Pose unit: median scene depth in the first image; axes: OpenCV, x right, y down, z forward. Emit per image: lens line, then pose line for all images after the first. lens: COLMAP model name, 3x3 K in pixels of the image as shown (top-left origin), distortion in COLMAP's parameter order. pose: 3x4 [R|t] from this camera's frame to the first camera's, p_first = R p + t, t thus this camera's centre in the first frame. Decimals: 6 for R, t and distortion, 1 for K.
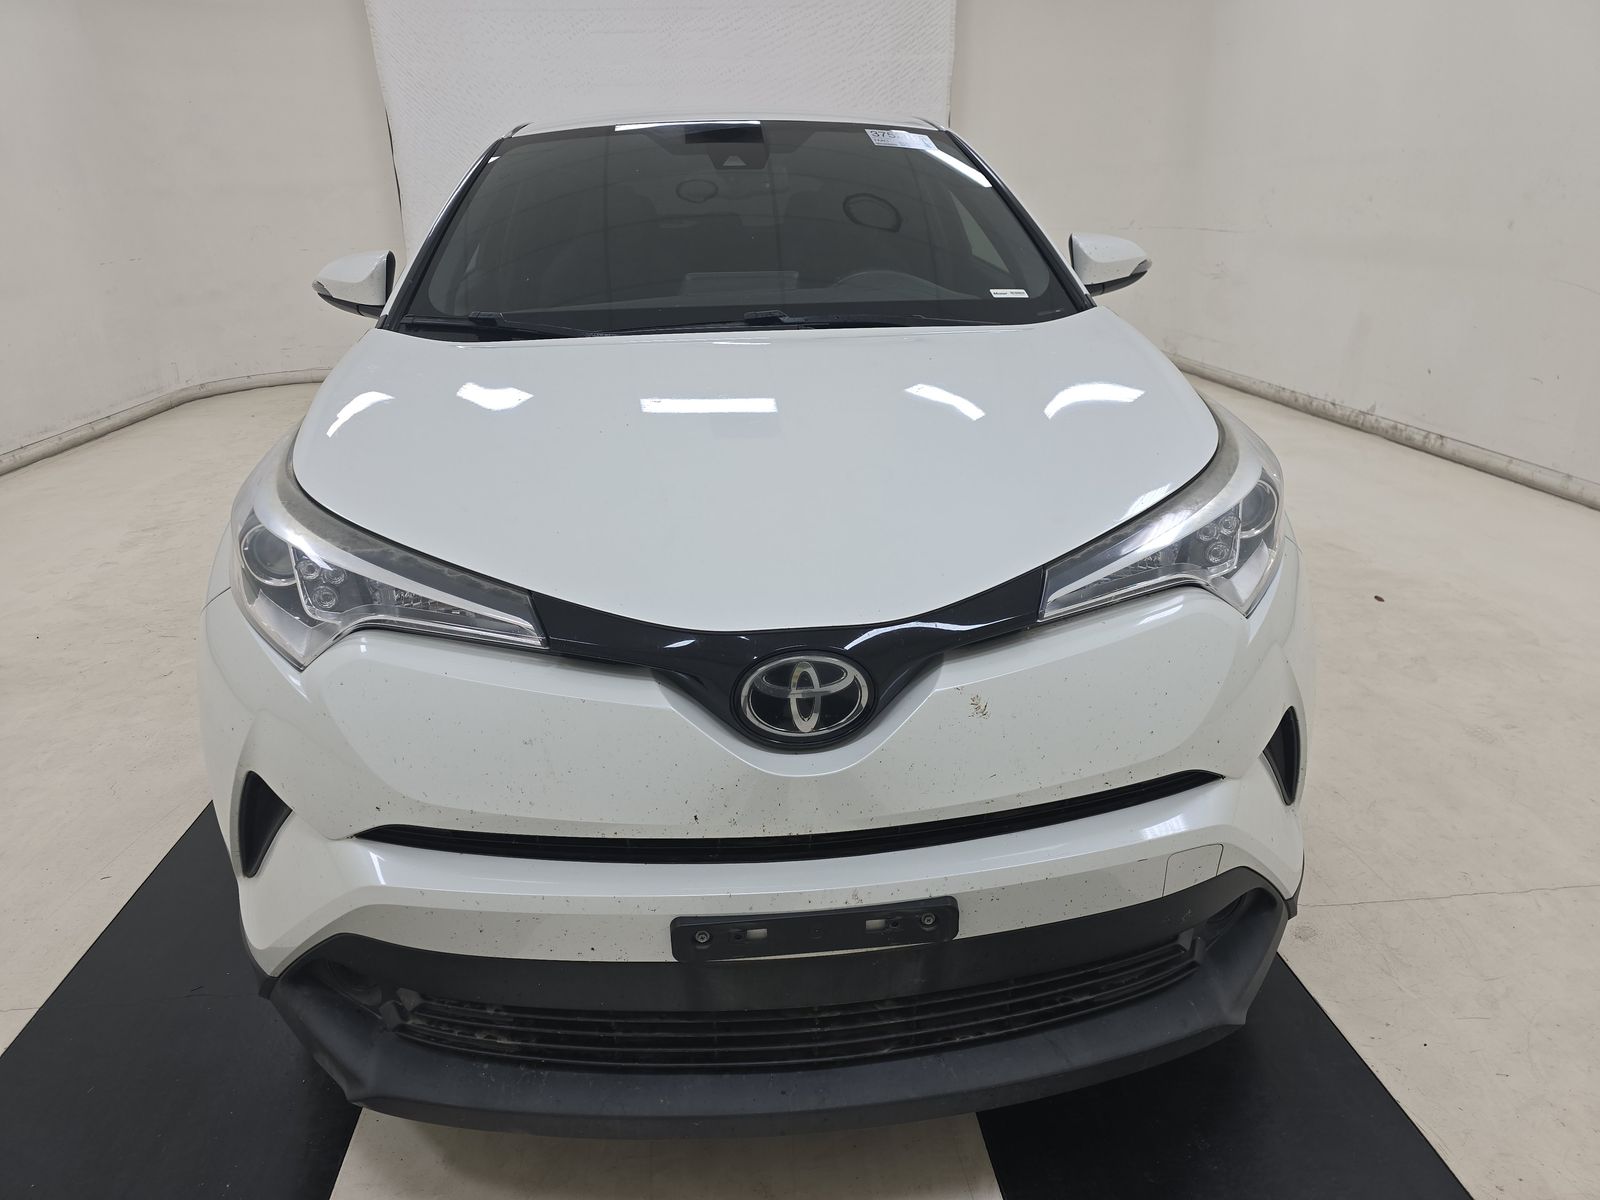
lens RADIAL K [[1048.5, 0, 765.1], [0, 1048.5, 613.3], [0, 0, 1]] dist [0.015013, -0.029575]
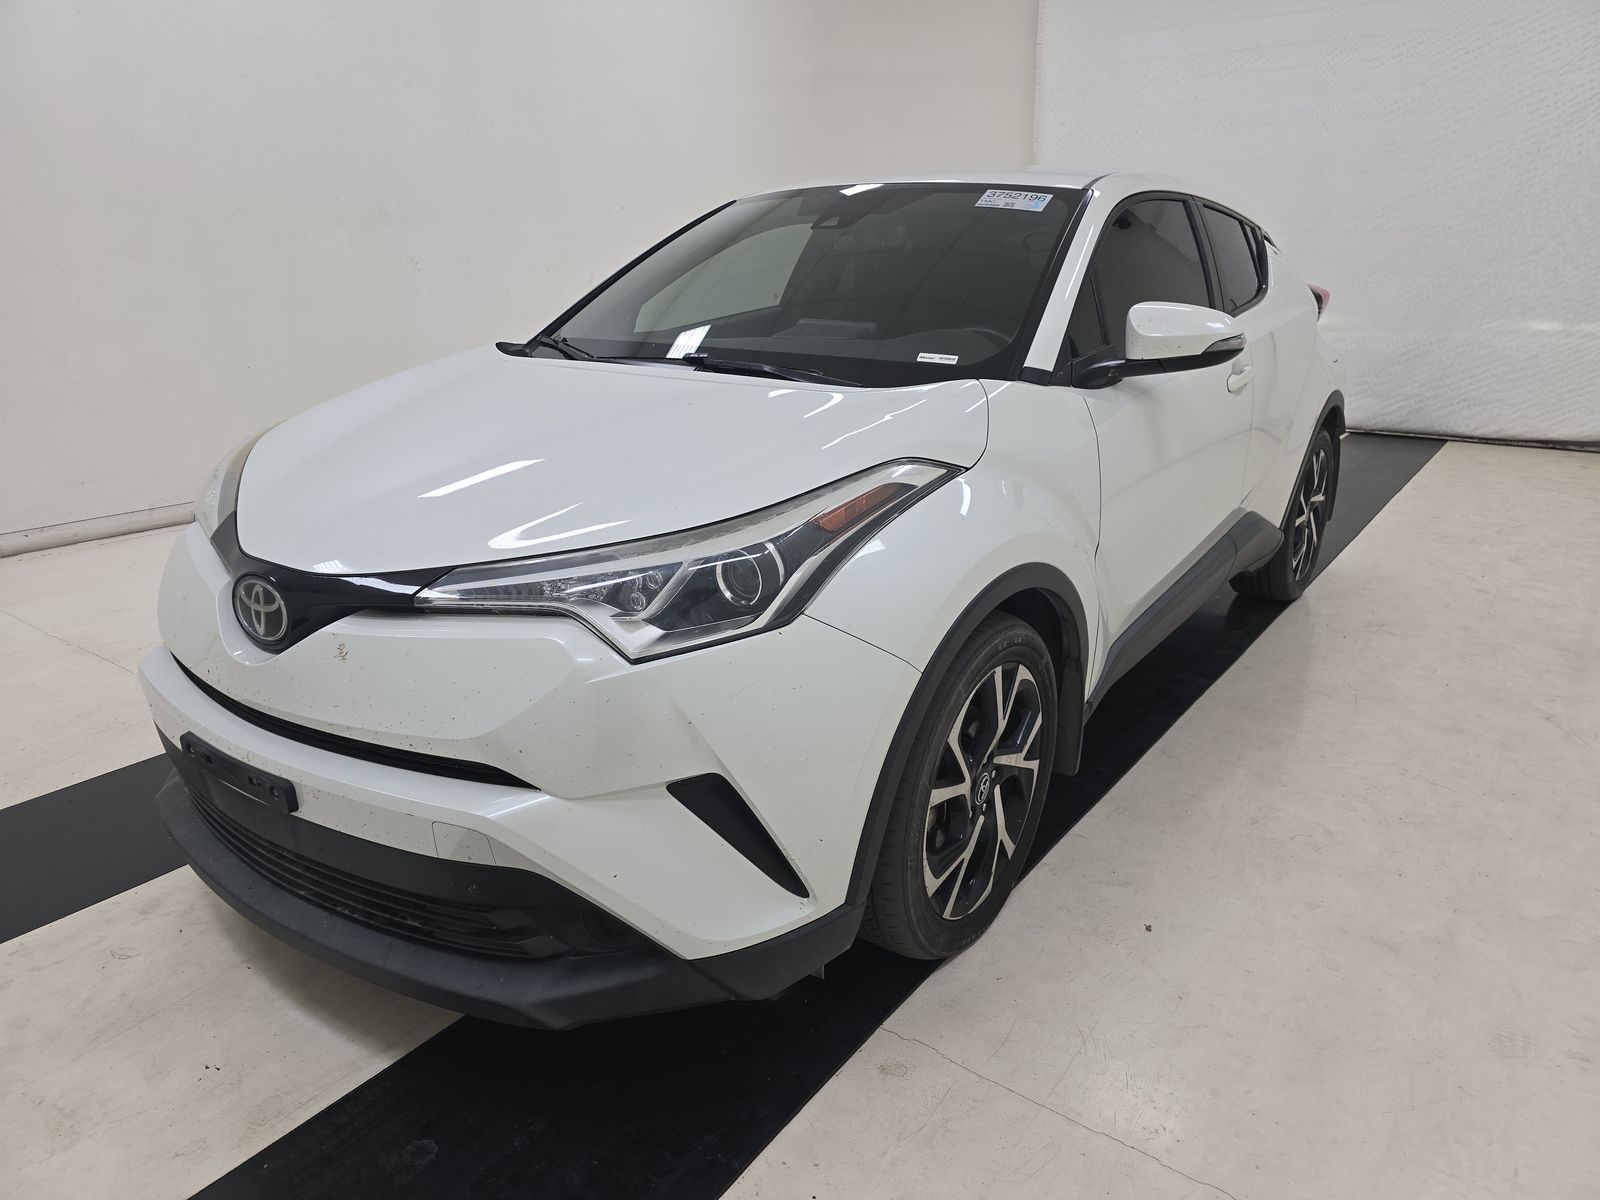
lens RADIAL K [[1048.5, 0, 765.1], [0, 1048.5, 613.3], [0, 0, 1]] dist [0.015013, -0.029575]
pose [[0.760157, 0.228028, -0.608411, 1.376499], [-0.245365, 0.967802, 0.056163, -0.159877], [0.601629, 0.106590, 0.791632, 0.267721]]
